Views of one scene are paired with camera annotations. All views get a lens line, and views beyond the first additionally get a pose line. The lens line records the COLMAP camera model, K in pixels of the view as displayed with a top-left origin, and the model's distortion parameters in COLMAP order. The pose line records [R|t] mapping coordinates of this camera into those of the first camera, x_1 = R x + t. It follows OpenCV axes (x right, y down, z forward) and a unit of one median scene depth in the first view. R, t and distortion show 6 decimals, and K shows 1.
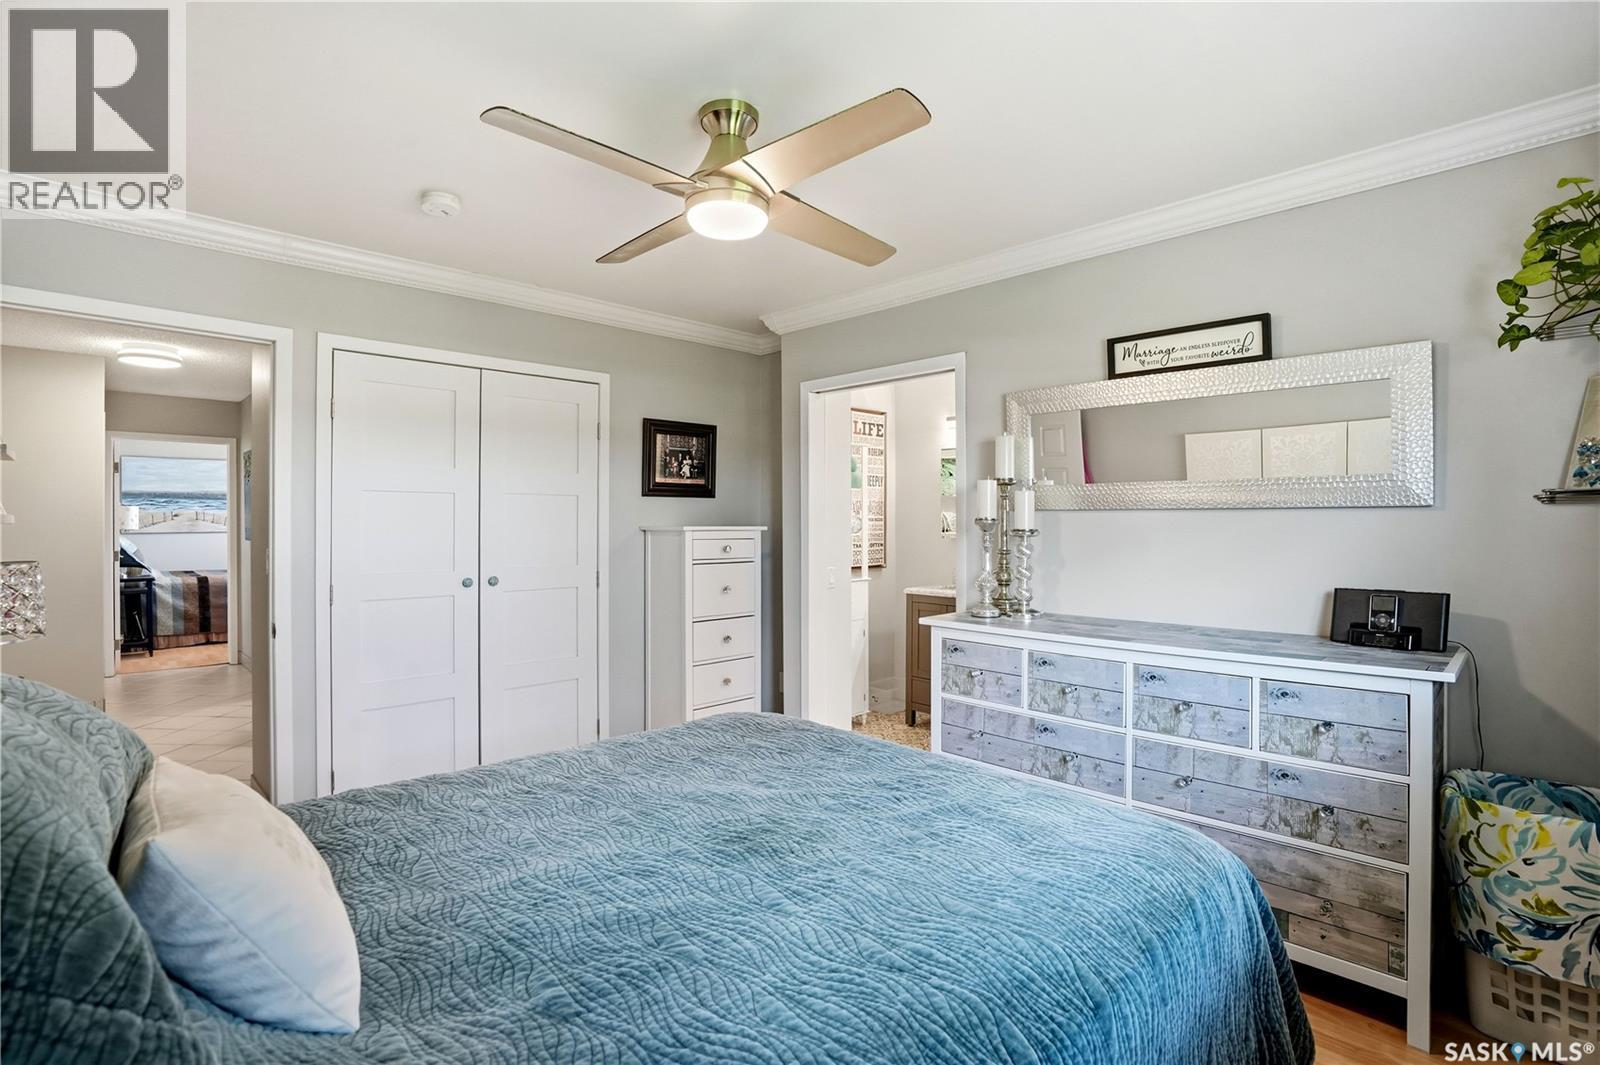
lens RADIAL K [[754.3, 0, 803.1], [0, 754.3, 514.4], [0, 0, 1]] dist [-0.073482, 0.028123]
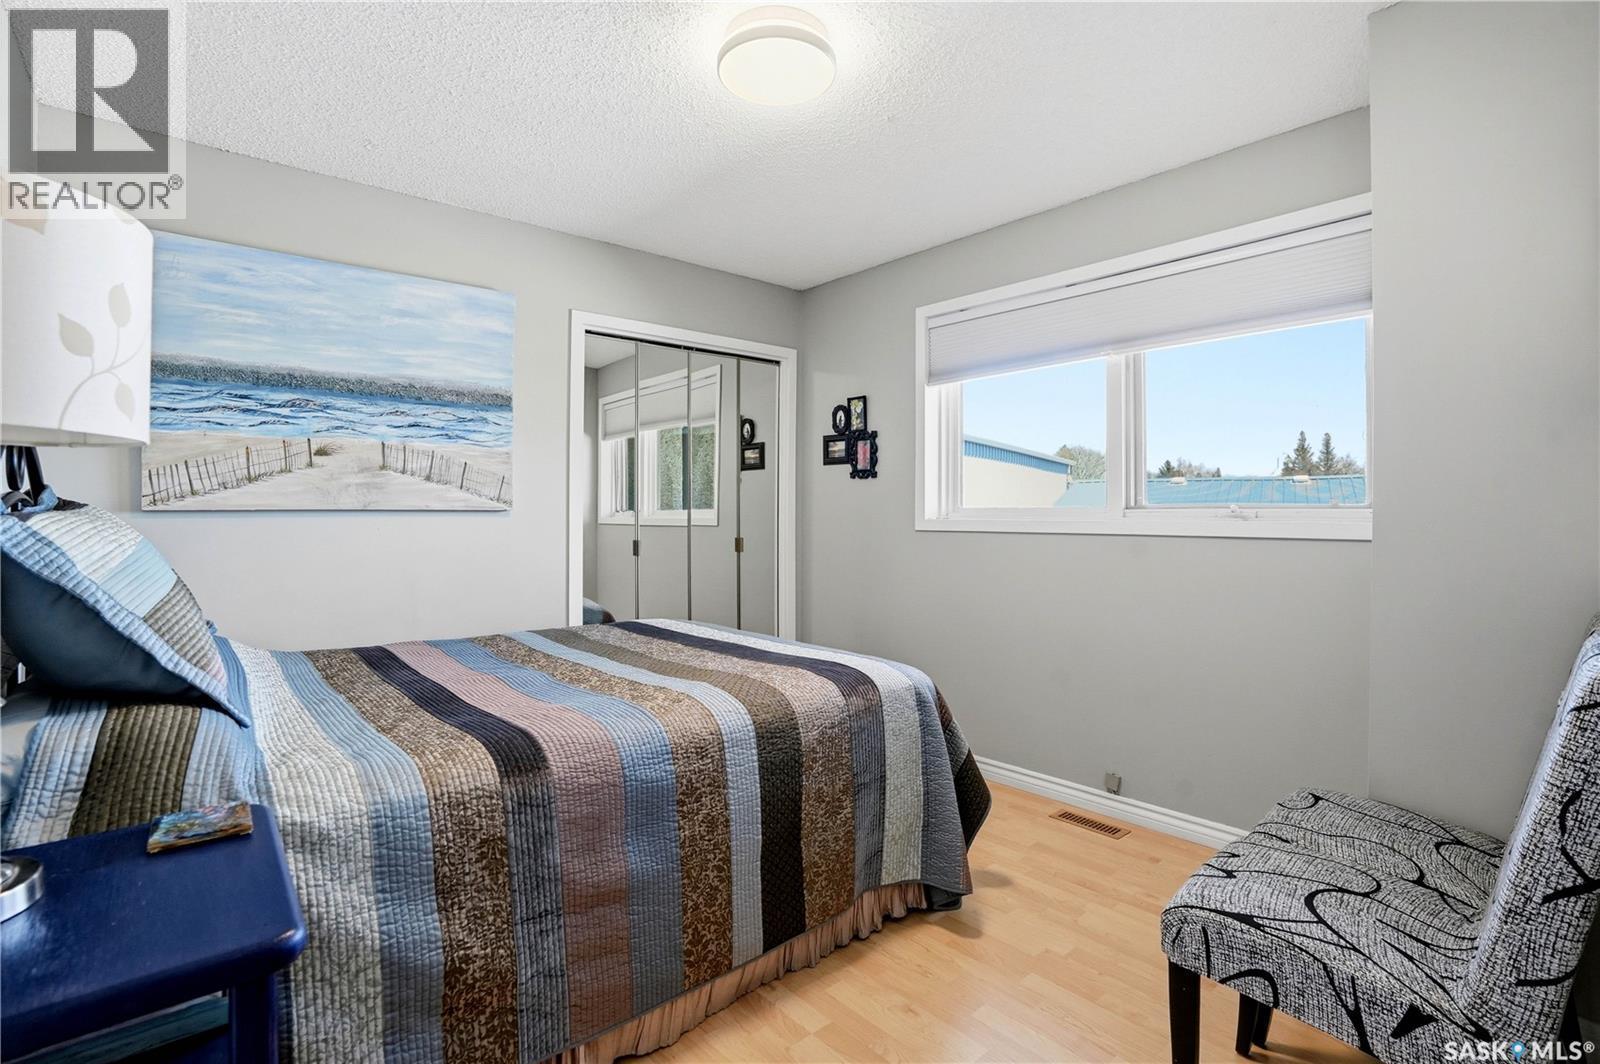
lens RADIAL K [[754.3, 0, 803.1], [0, 754.3, 513.9], [0, 0, 1]] dist [-0.073482, 0.028123]
pose [[0.997140, 0.001769, -0.075558, -0.664969], [-0.001362, 0.999984, 0.005440, 0.025388], [0.075567, -0.005322, 0.997127, 0.735998]]
